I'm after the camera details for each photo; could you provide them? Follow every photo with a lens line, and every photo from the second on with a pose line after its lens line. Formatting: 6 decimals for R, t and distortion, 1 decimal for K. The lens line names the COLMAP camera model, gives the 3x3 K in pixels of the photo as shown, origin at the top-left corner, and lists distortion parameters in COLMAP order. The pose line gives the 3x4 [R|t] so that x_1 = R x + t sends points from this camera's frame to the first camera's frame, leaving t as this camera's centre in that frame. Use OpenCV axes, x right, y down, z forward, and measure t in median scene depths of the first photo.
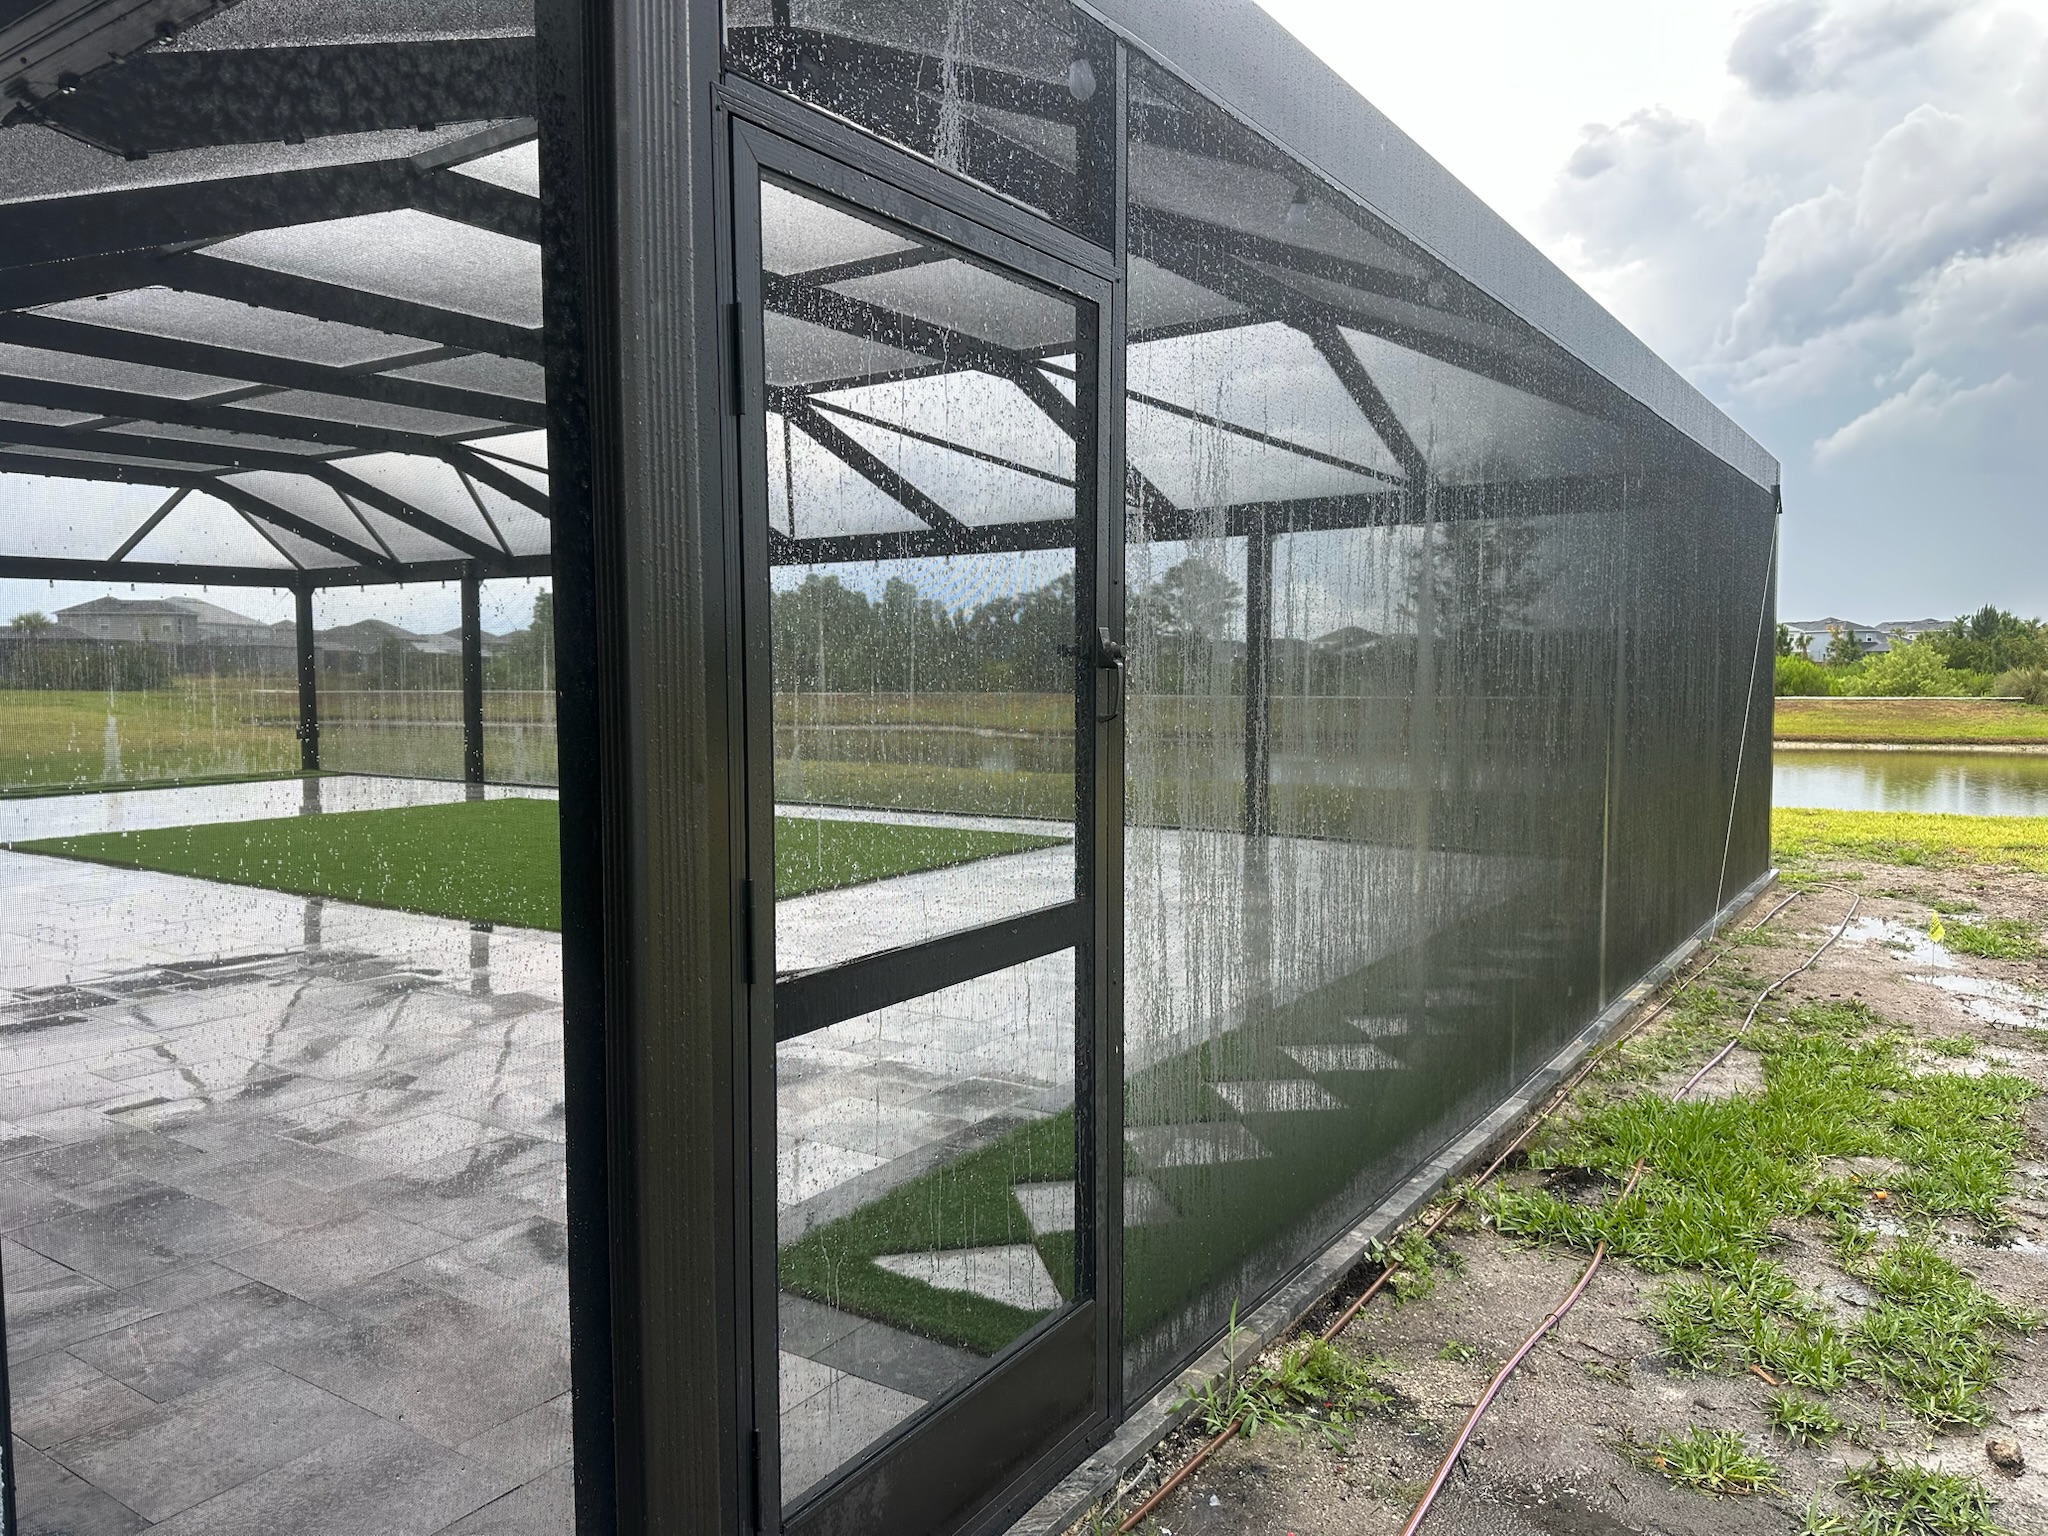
lens RADIAL K [[1463.8, 0, 1024.0], [0, 1463.8, 768.0], [0, 0, 1]] dist [0.004907, -0.006686]
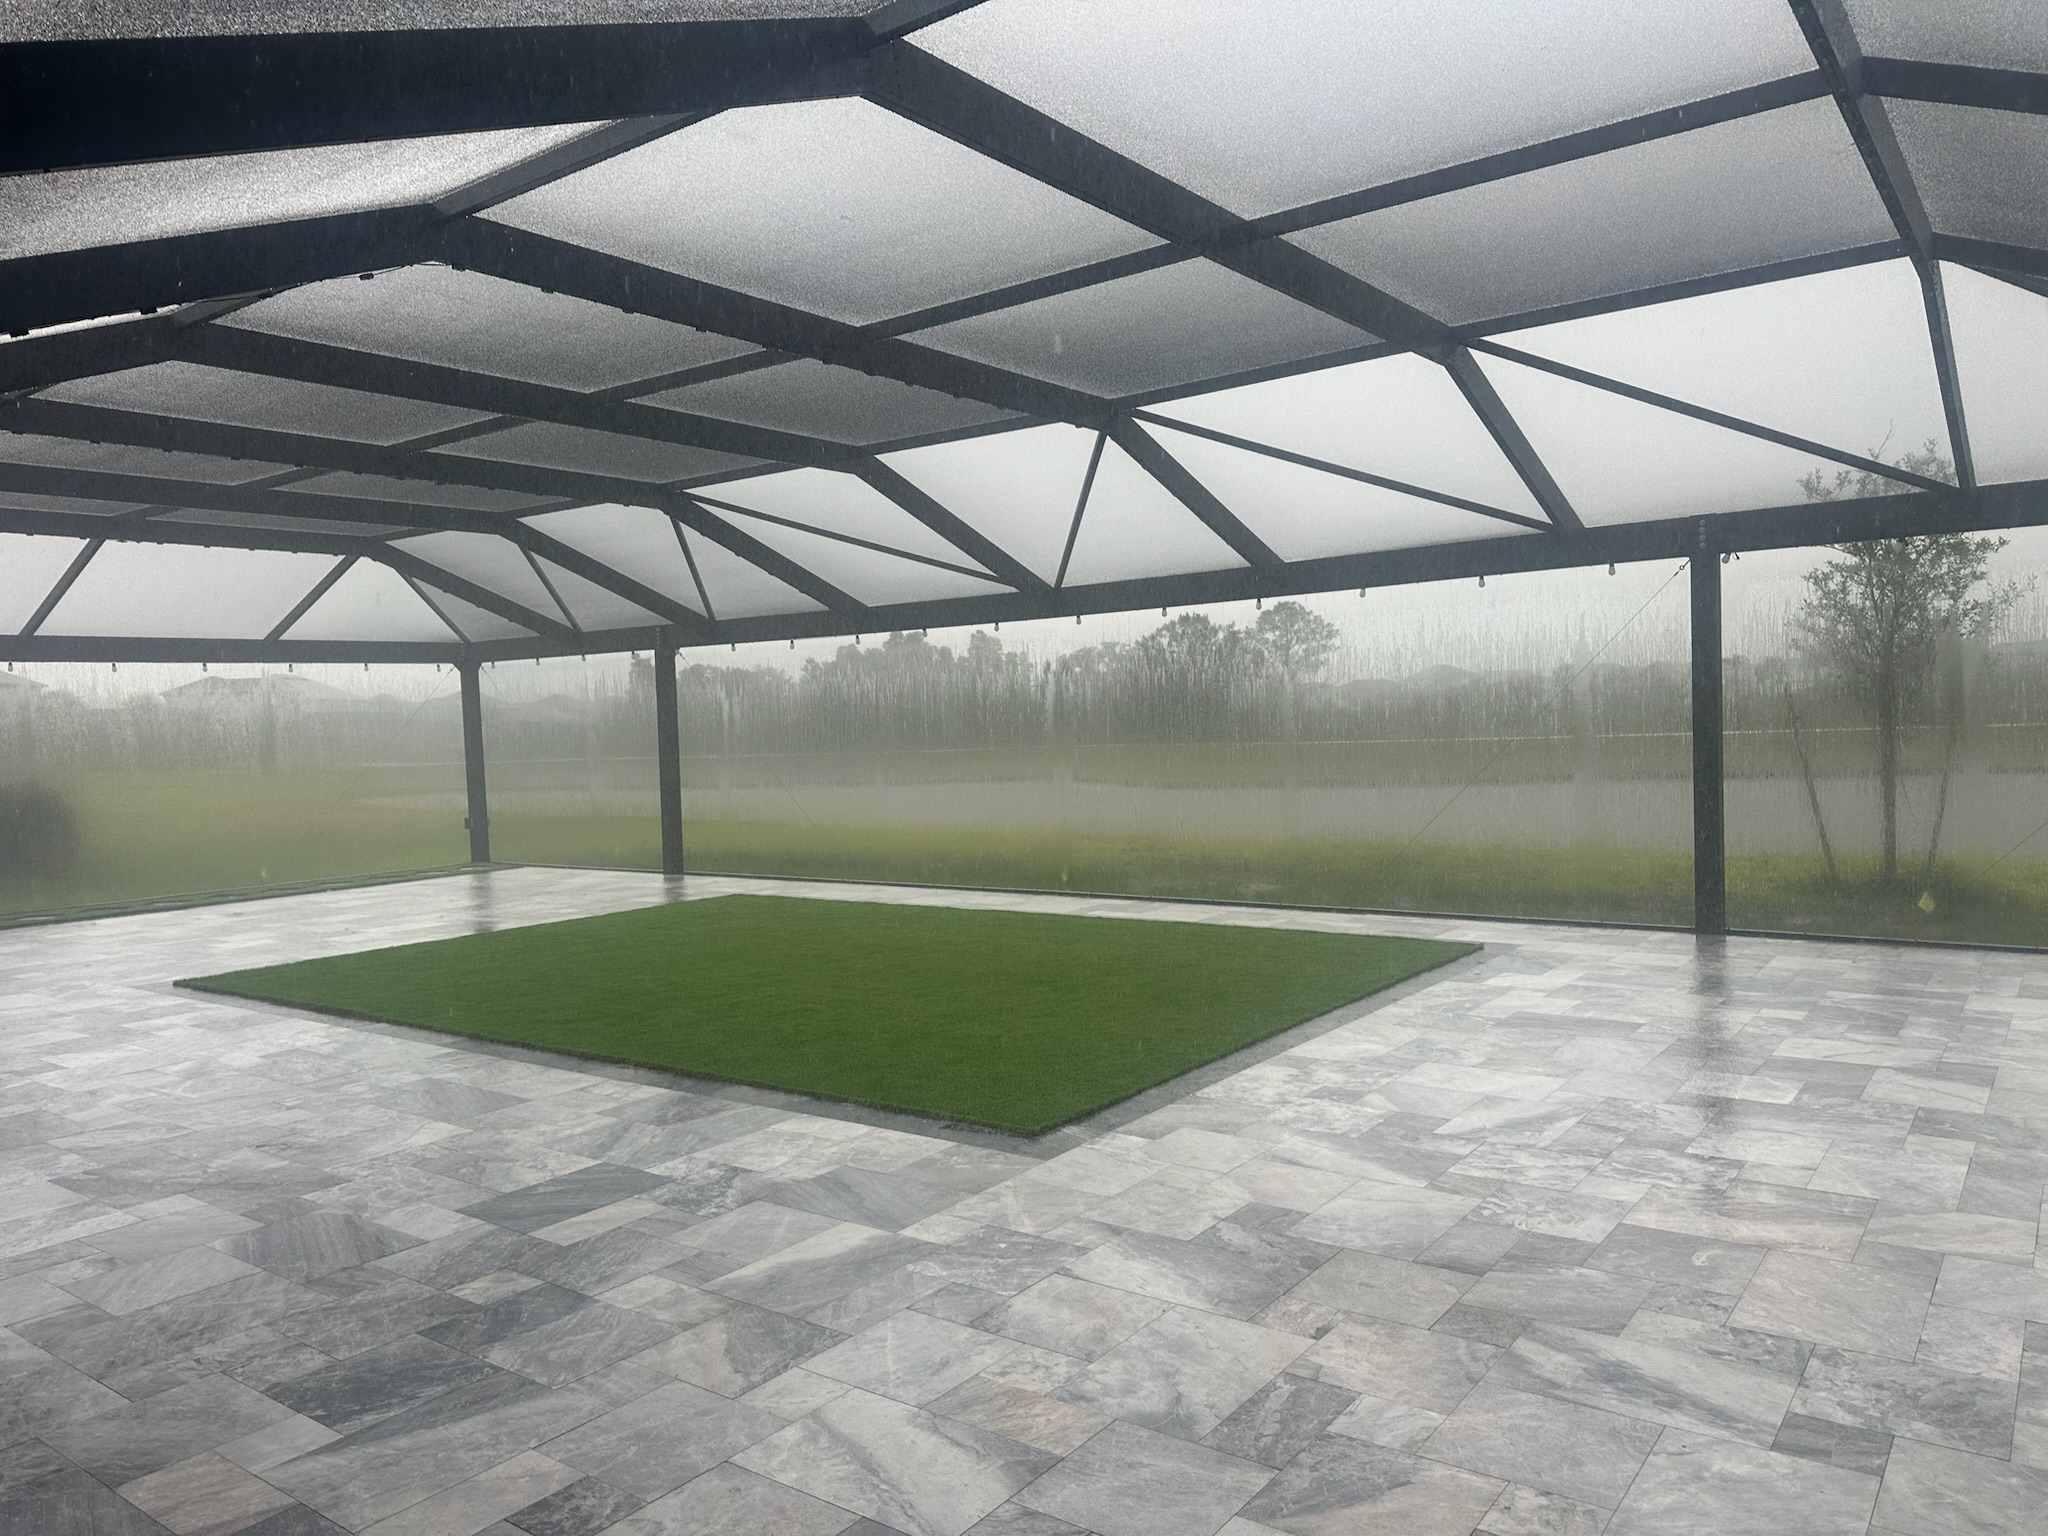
lens RADIAL K [[1447.7, 0, 1024.0], [0, 1447.7, 768.0], [0, 0, 1]] dist [0.081622, -0.126881]
pose [[0.998528, -0.030817, -0.044641, -0.119019], [0.029319, 0.998997, -0.033842, -0.018519], [0.045640, 0.032483, 0.998430, 0.124528]]
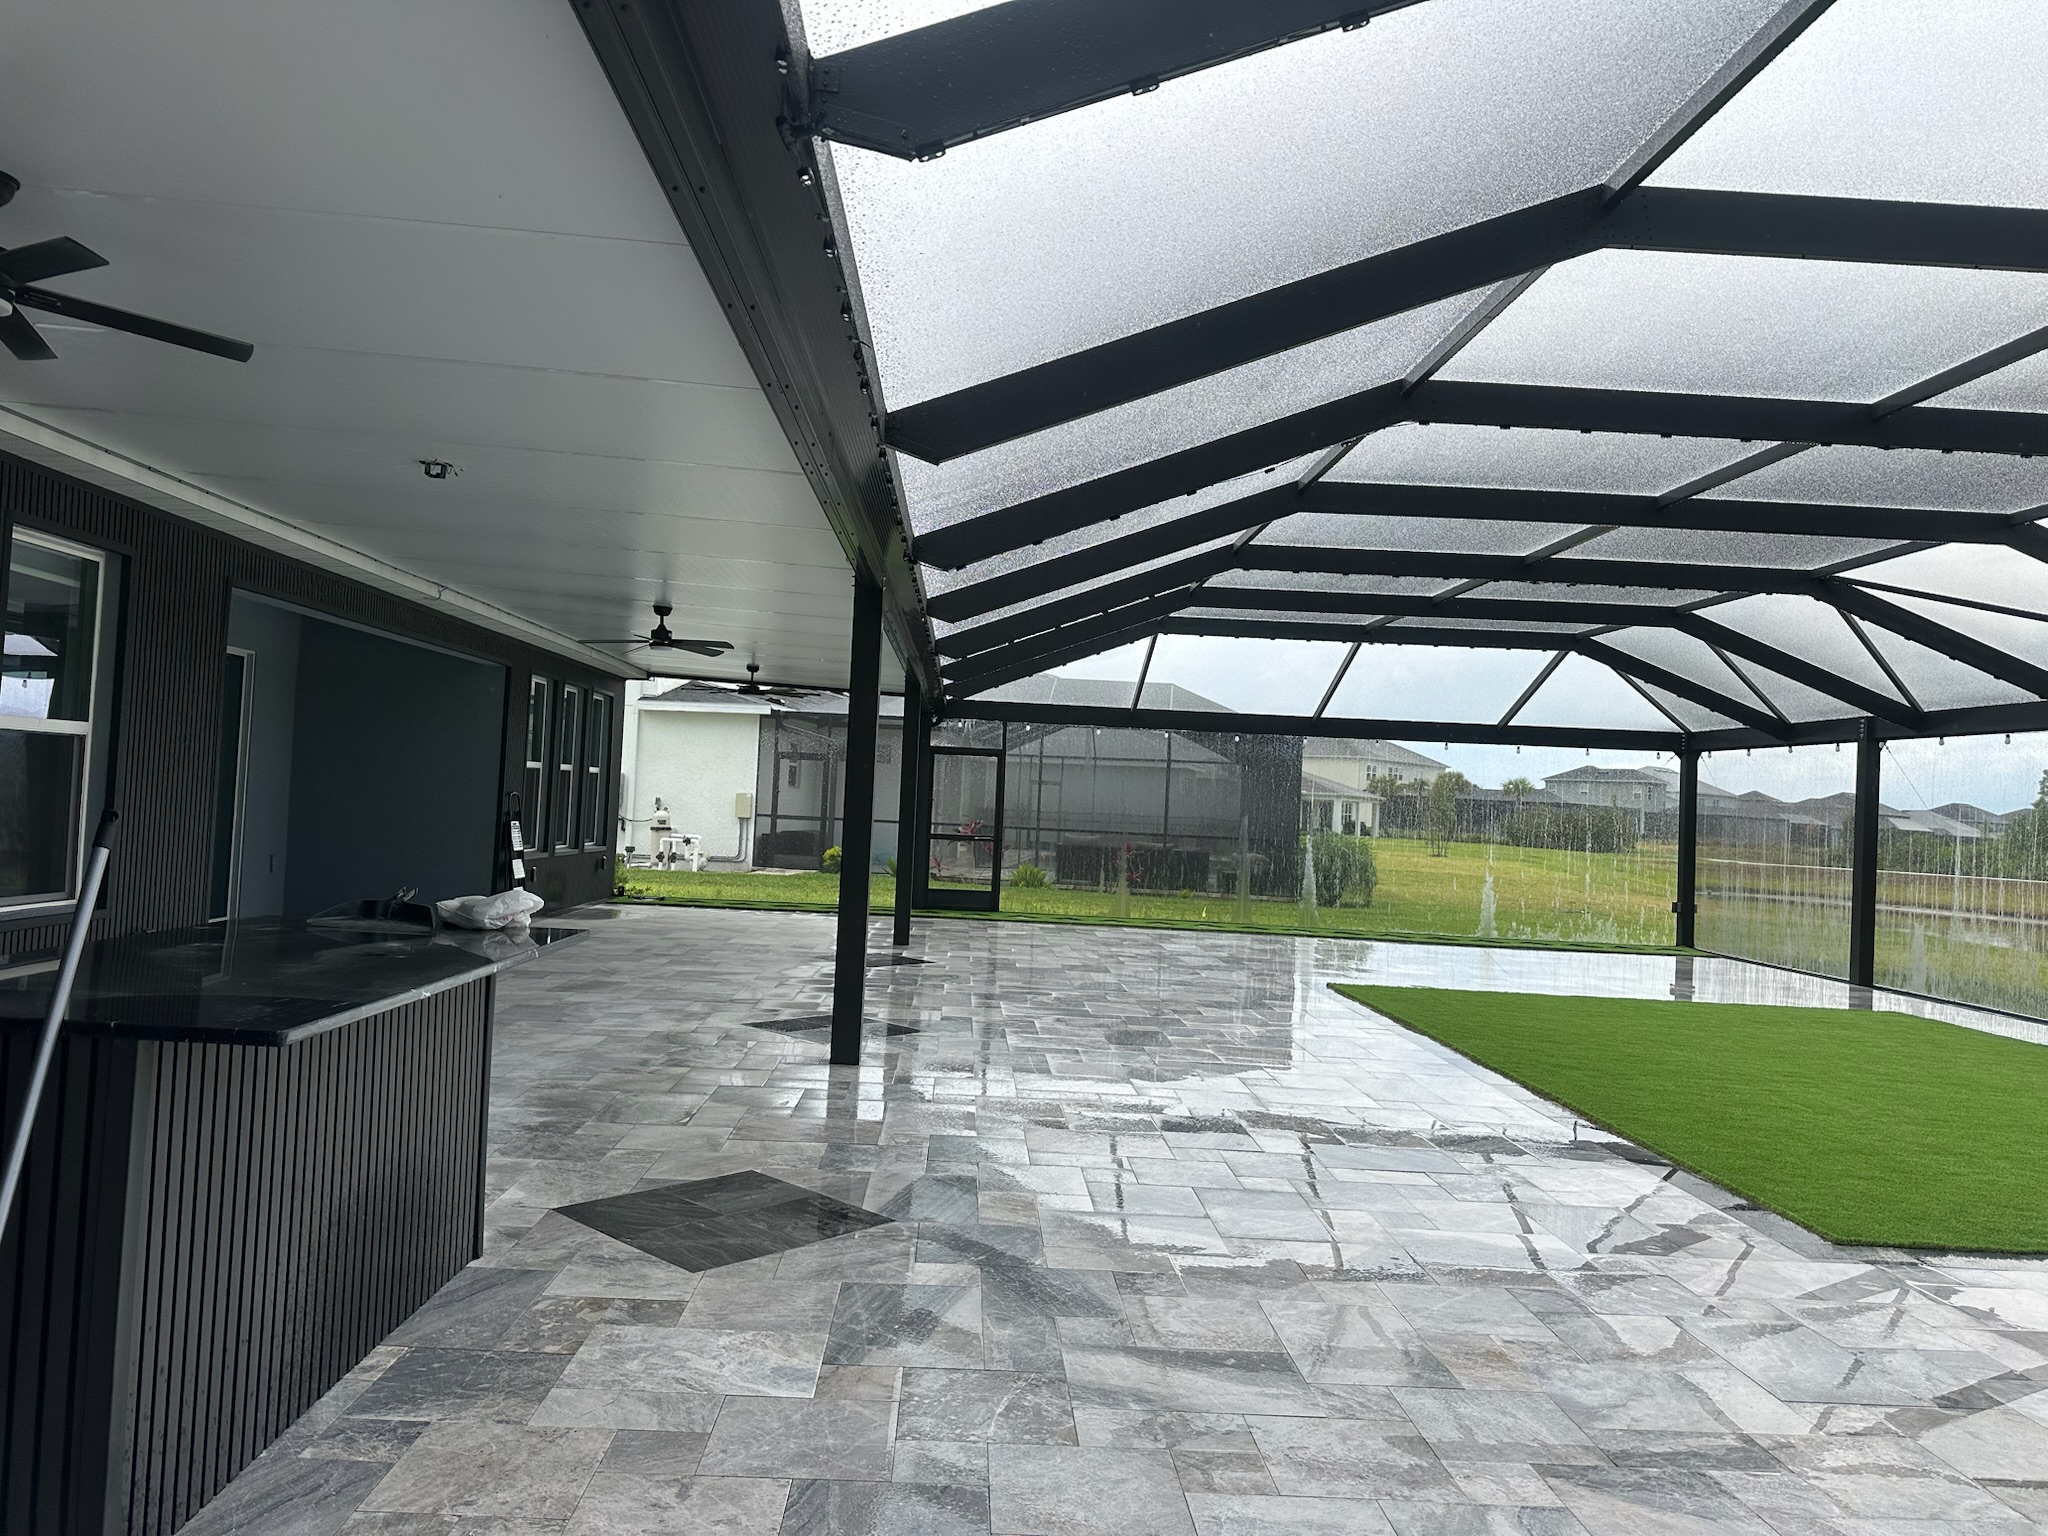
lens RADIAL K [[1434.8, 0, 1015.0], [0, 1434.8, 758.4], [0, 0, 1]] dist [0.158541, -0.265727]
pose [[0.589084, 0.005627, -0.808052, 0.010422], [-0.104925, 0.992043, -0.069584, -0.009322], [0.801231, 0.125776, 0.584987, 0.117638]]
